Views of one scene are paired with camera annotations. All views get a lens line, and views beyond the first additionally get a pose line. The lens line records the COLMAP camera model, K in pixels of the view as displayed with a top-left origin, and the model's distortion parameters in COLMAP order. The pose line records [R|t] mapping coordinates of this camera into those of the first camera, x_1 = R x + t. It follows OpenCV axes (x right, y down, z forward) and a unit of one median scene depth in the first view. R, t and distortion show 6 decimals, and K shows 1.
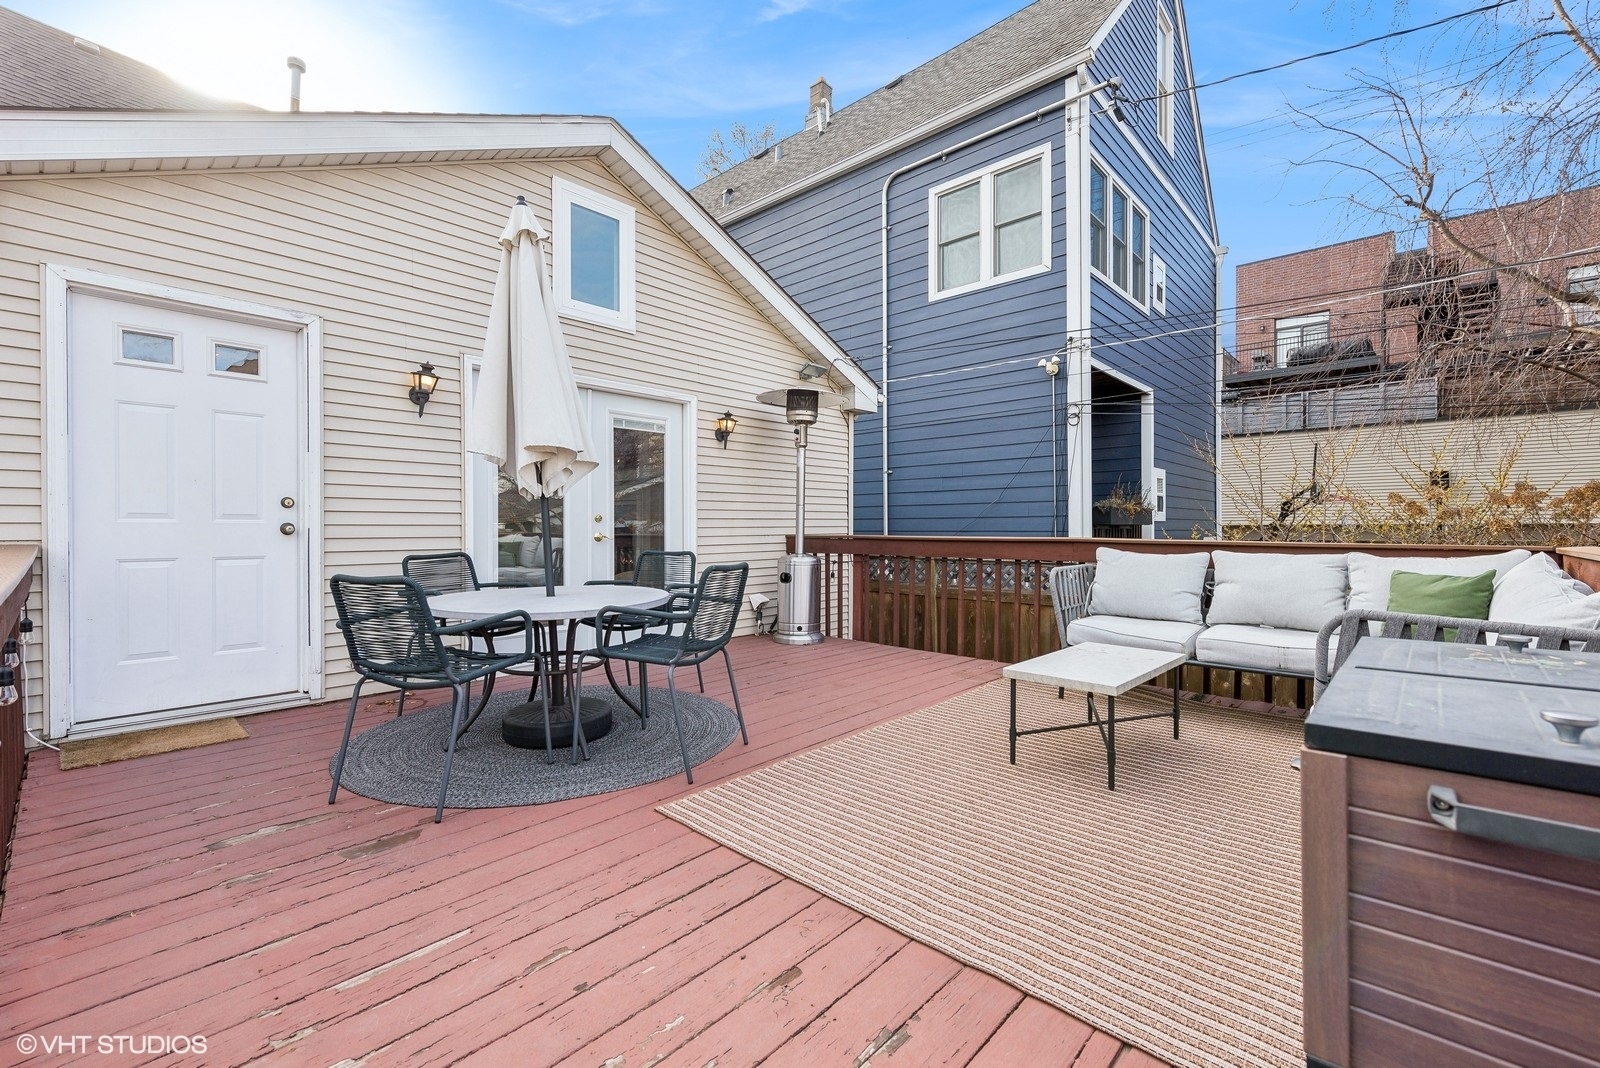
lens RADIAL K [[690.9, 0, 799.3], [0, 690.9, 532.2], [0, 0, 1]] dist [-0.000081, -0.000578]
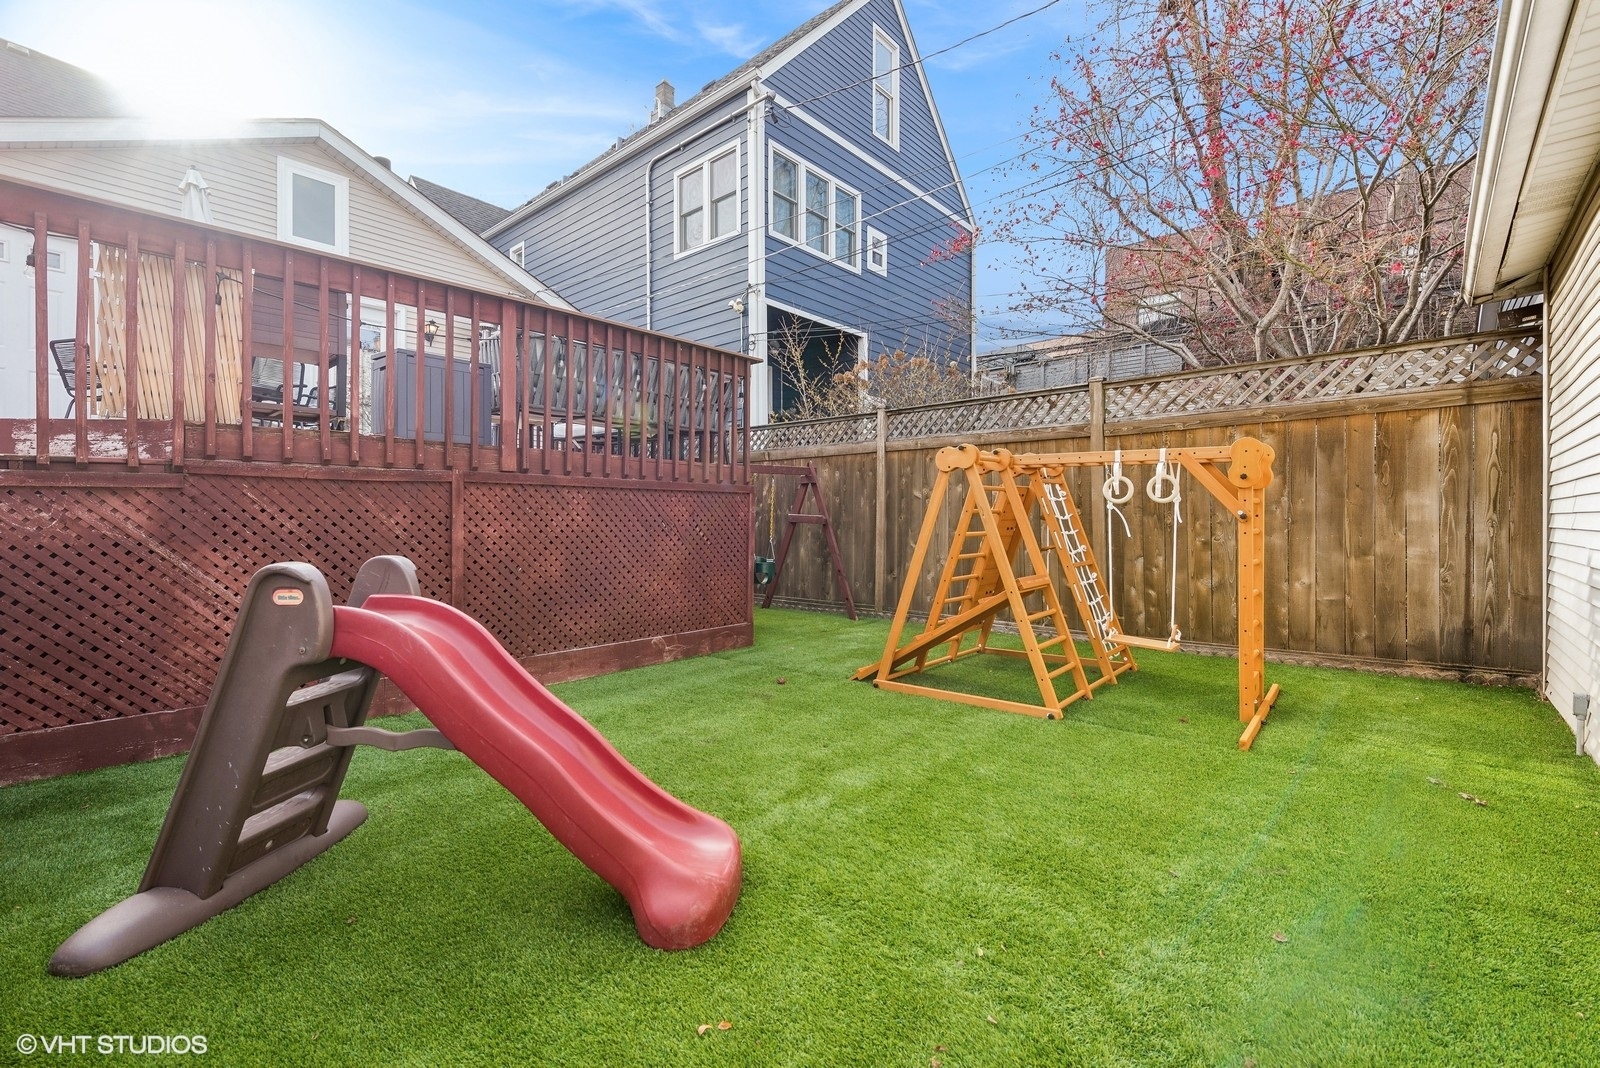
lens RADIAL K [[690.9, 0, 800.4], [0, 690.9, 526.9], [0, 0, 1]] dist [-0.000081, -0.000578]
pose [[0.999904, 0.006478, 0.012269, 0.463442], [-0.006537, 0.999967, 0.004768, 0.176681], [-0.012238, -0.004848, 0.999913, -0.332562]]
